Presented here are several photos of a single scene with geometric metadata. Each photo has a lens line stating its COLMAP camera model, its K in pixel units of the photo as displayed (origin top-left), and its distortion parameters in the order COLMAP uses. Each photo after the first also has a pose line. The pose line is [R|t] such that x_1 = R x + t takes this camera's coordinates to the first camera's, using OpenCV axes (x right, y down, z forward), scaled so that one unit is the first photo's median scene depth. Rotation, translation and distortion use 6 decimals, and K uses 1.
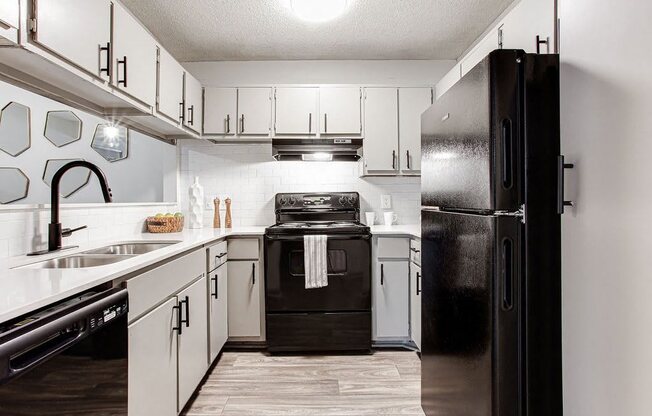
lens RADIAL K [[320.2, 0, 325.5], [0, 320.2, 196.3], [0, 0, 1]] dist [-0.000046, 0.000848]
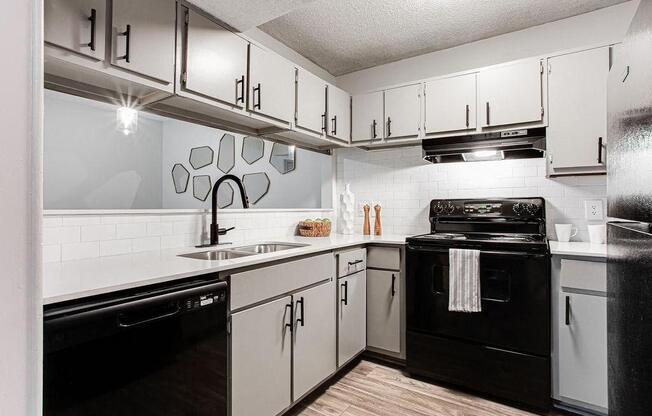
lens RADIAL K [[334.6, 0, 329.5], [0, 334.6, 201.9], [0, 0, 1]] dist [-0.055208, 0.065489]
pose [[0.830402, -0.002820, -0.557157, 0.165240], [0.001072, 0.999993, -0.003464, 0.000029], [0.557163, 0.002279, 0.830400, 0.084579]]
